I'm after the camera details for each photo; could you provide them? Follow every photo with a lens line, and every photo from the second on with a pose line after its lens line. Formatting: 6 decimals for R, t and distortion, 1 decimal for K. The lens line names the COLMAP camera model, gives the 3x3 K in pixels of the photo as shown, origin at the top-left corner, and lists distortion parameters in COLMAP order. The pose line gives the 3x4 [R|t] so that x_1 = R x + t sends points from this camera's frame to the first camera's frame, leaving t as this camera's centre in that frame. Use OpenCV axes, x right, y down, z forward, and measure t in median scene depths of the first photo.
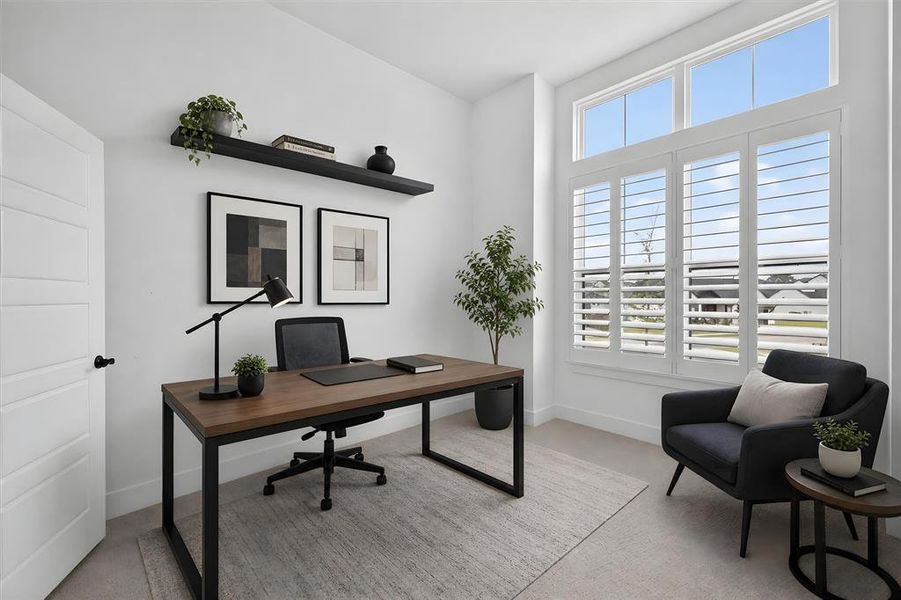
lens RADIAL K [[409.6, 0, 451.0], [0, 409.6, 298.8], [0, 0, 1]] dist [0.005371, 0.000042]
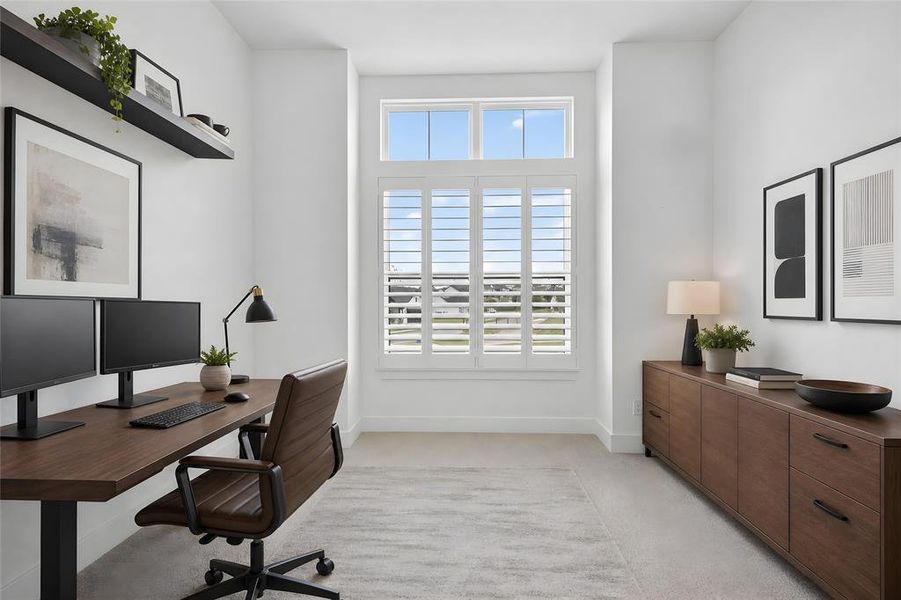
lens RADIAL K [[375.5, 0, 450.7], [0, 375.5, 299.7], [0, 0, 1]] dist [0.018004, -0.004391]
pose [[0.676912, 0.002588, 0.736059, -0.245045], [0.005418, 0.999949, -0.008499, -0.000320], [-0.736044, 0.009741, 0.676864, 0.283632]]
